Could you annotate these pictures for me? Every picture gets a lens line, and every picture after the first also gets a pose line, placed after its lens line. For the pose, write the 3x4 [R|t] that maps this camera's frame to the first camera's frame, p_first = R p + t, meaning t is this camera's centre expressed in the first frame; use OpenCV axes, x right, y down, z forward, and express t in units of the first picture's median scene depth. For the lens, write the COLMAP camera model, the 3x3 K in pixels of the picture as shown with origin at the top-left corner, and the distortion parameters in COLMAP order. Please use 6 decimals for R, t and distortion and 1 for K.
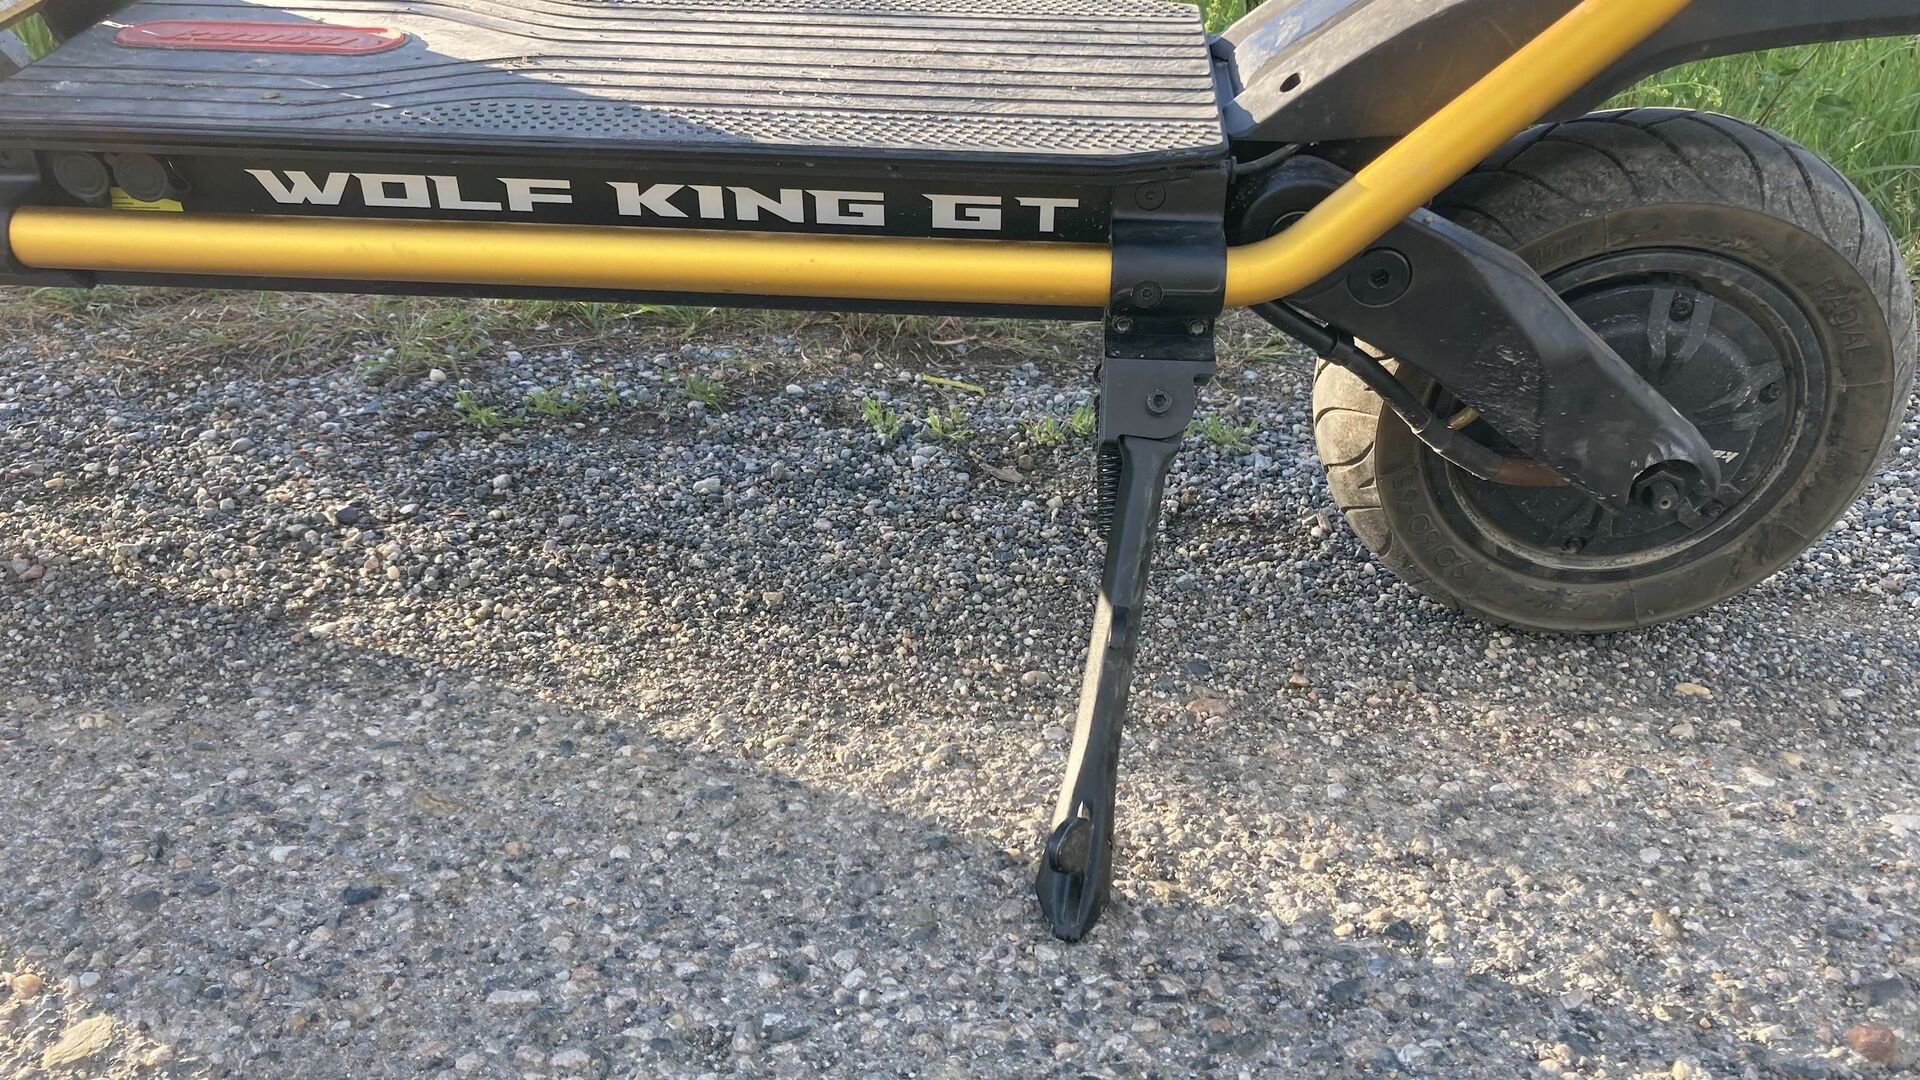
lens RADIAL K [[1627.0, 0, 1005.9], [0, 1627.0, 531.1], [0, 0, 1]] dist [0.031489, -0.022877]
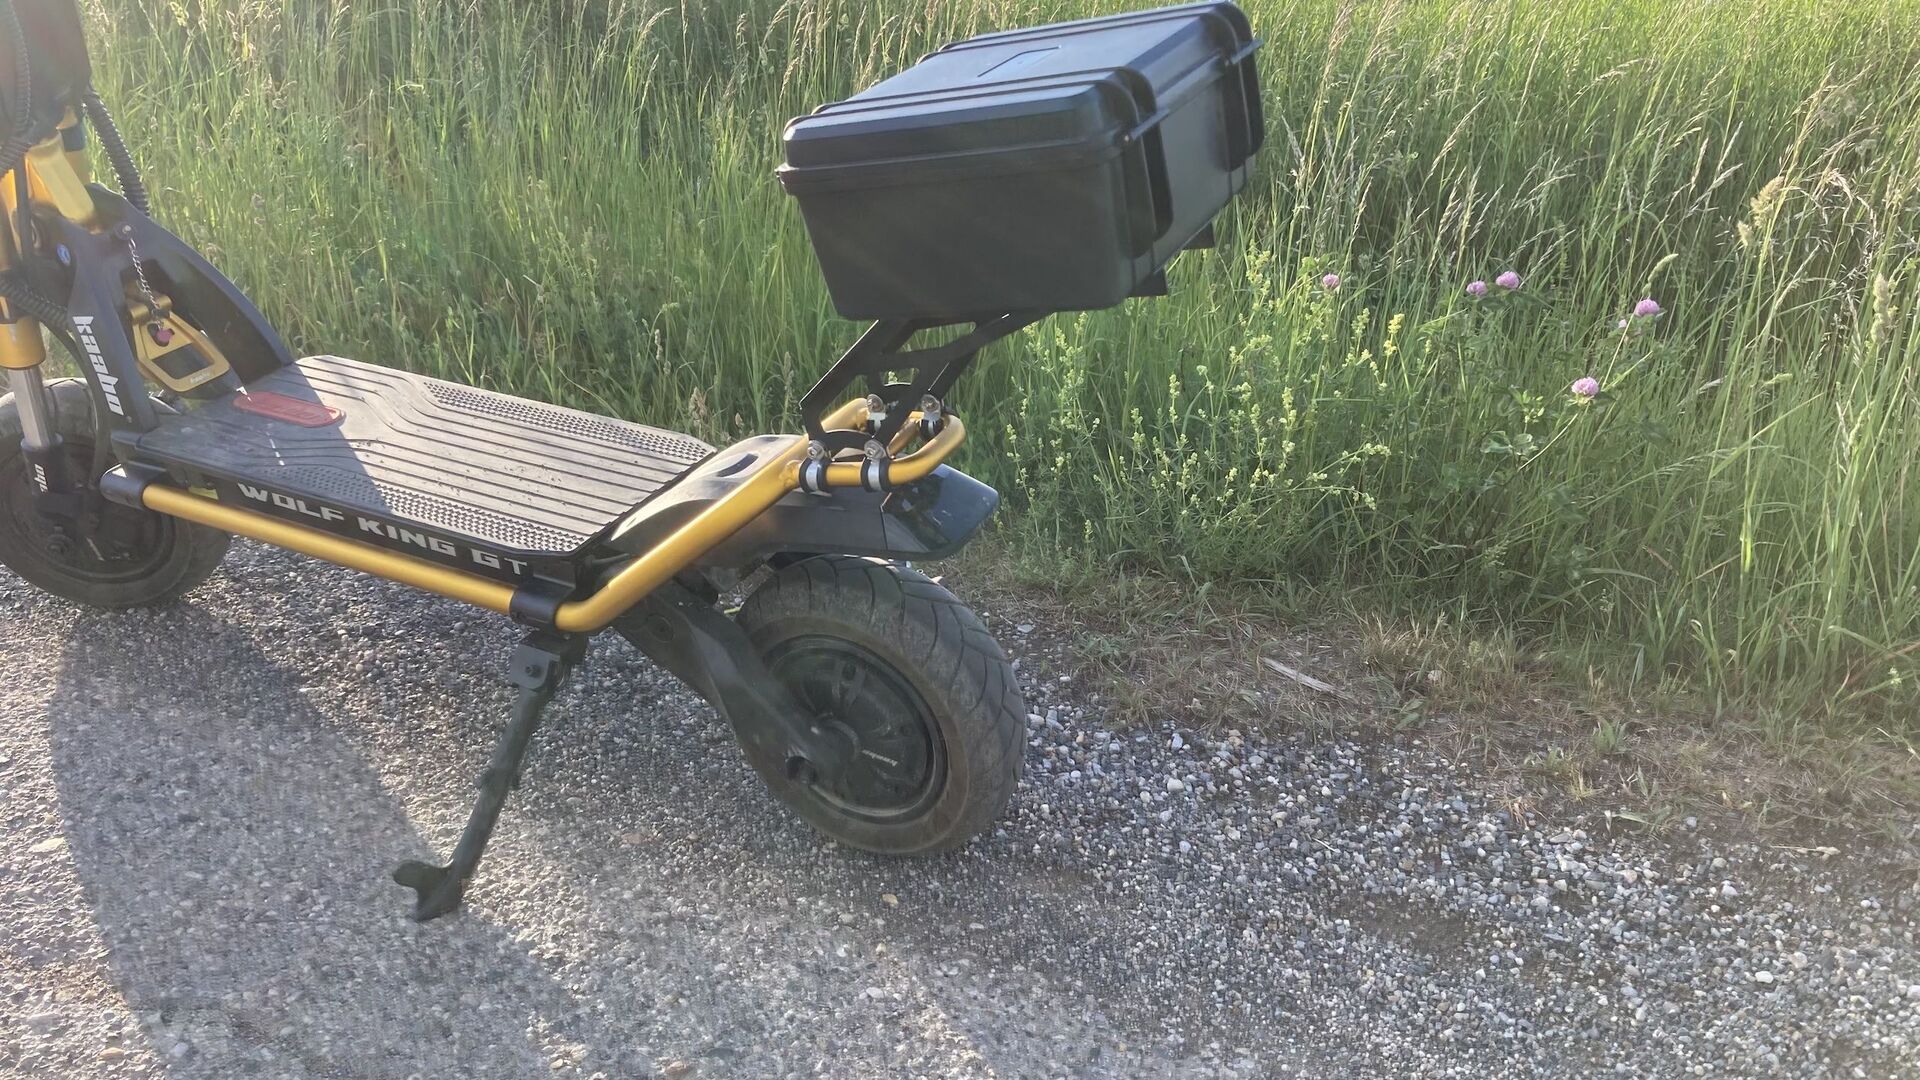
lens RADIAL K [[1627.0, 0, 962.7], [0, 1627.0, 530.5], [0, 0, 1]] dist [0.031489, -0.022877]
pose [[0.905585, 0.170638, -0.388327, 1.076349], [-0.193548, 0.980880, -0.020341, -0.252685], [0.377431, 0.093580, 0.921297, -0.539723]]
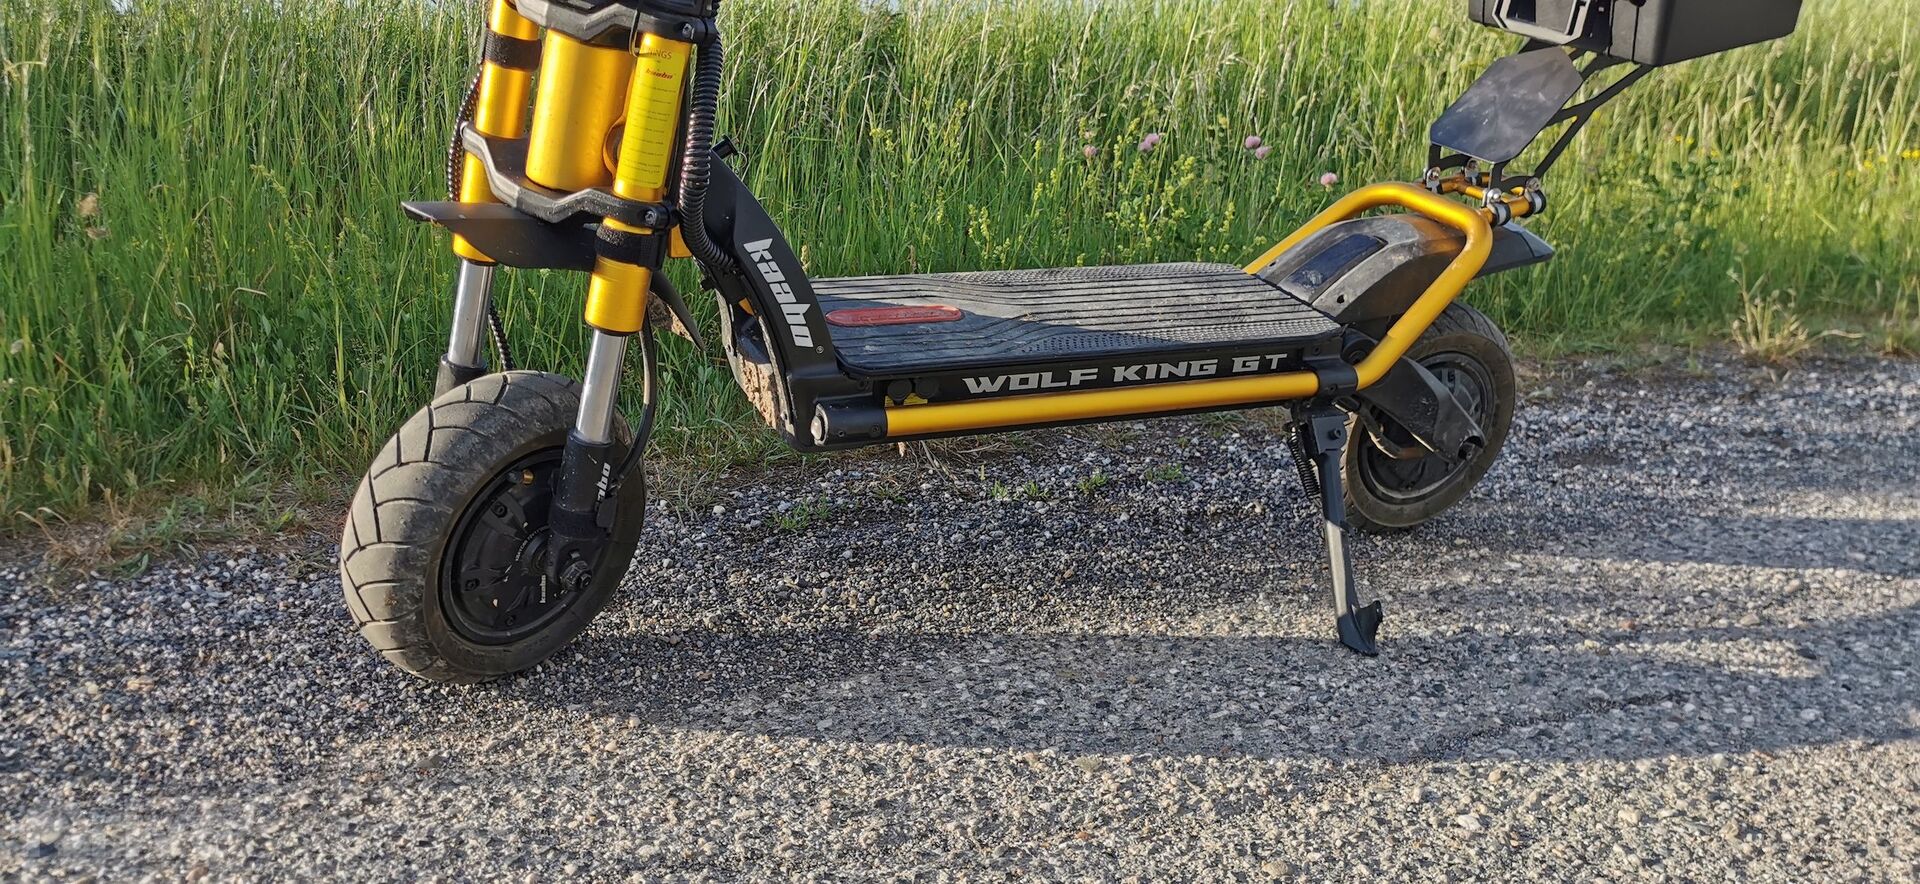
lens RADIAL K [[1561.4, 0, 971.9], [0, 1561.4, 471.8], [0, 0, 1]] dist [0.039054, -0.003442]
pose [[0.866952, -0.129200, 0.481353, -1.199267], [0.189818, 0.978619, -0.079205, 0.045442], [-0.460829, 0.160036, 0.872941, -0.604556]]
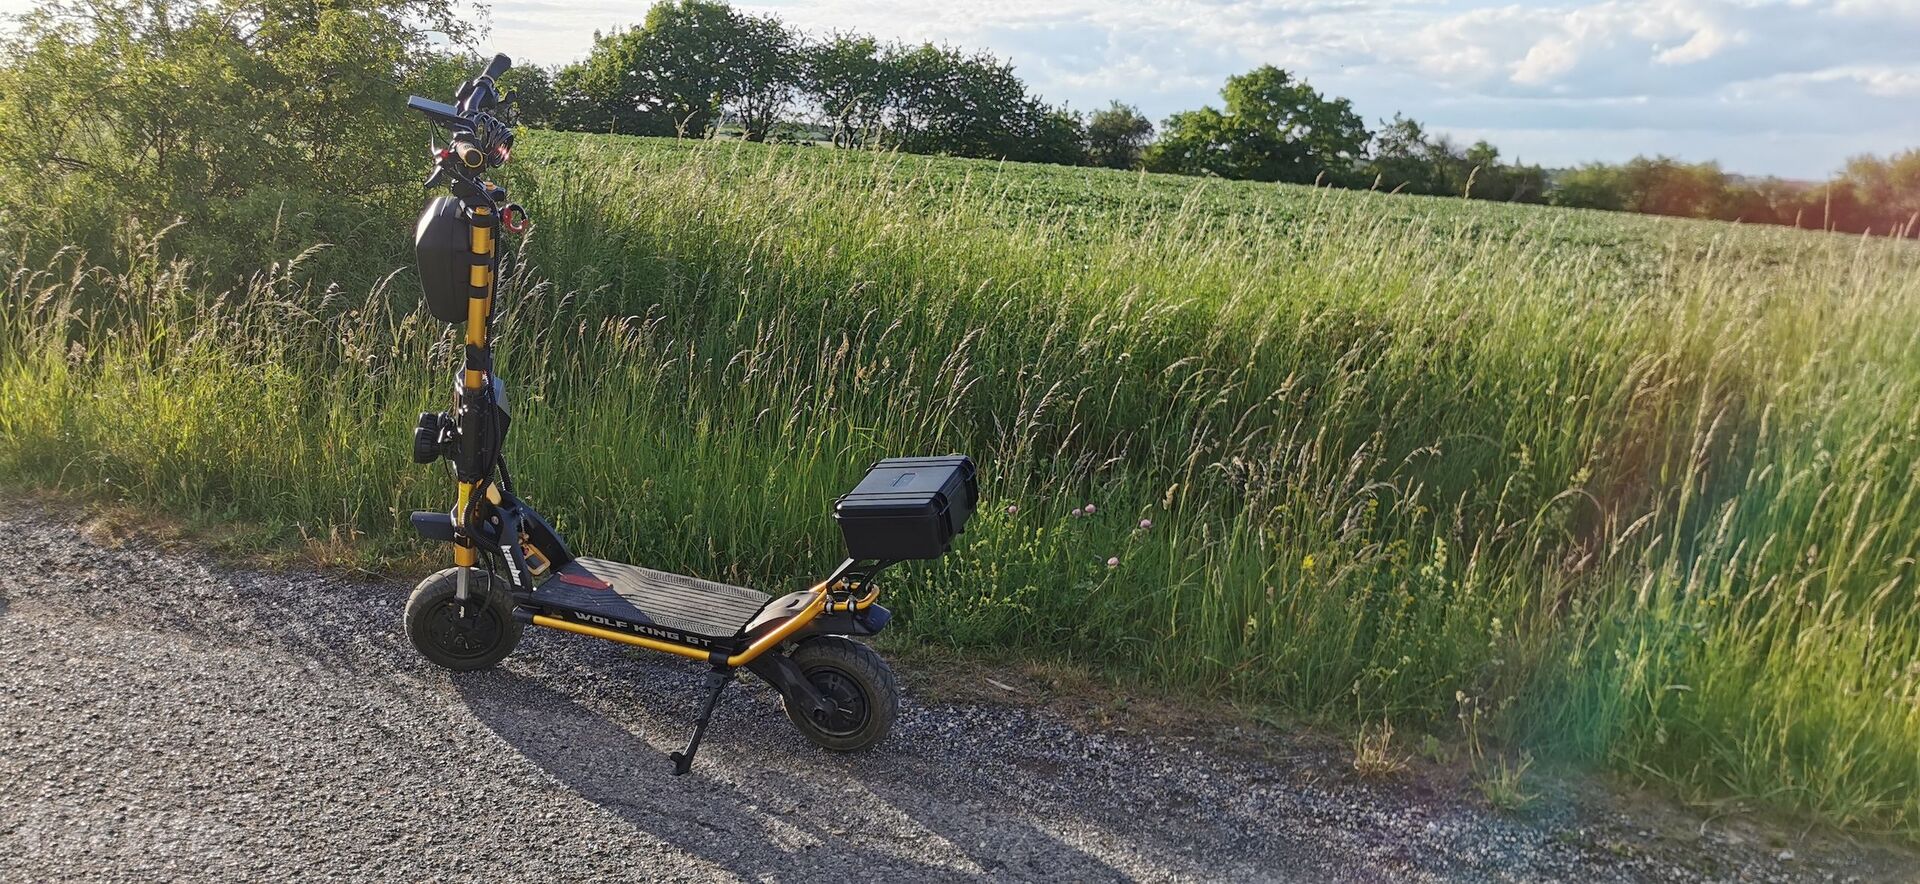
lens RADIAL K [[1543.0, 0, 976.3], [0, 1543.0, 461.0], [0, 0, 1]] dist [0.024163, 0.009119]
pose [[0.960775, 0.124115, -0.248007, 1.708590], [-0.166161, 0.973606, -0.156464, -0.108471], [0.222041, 0.191536, 0.956040, -3.121137]]
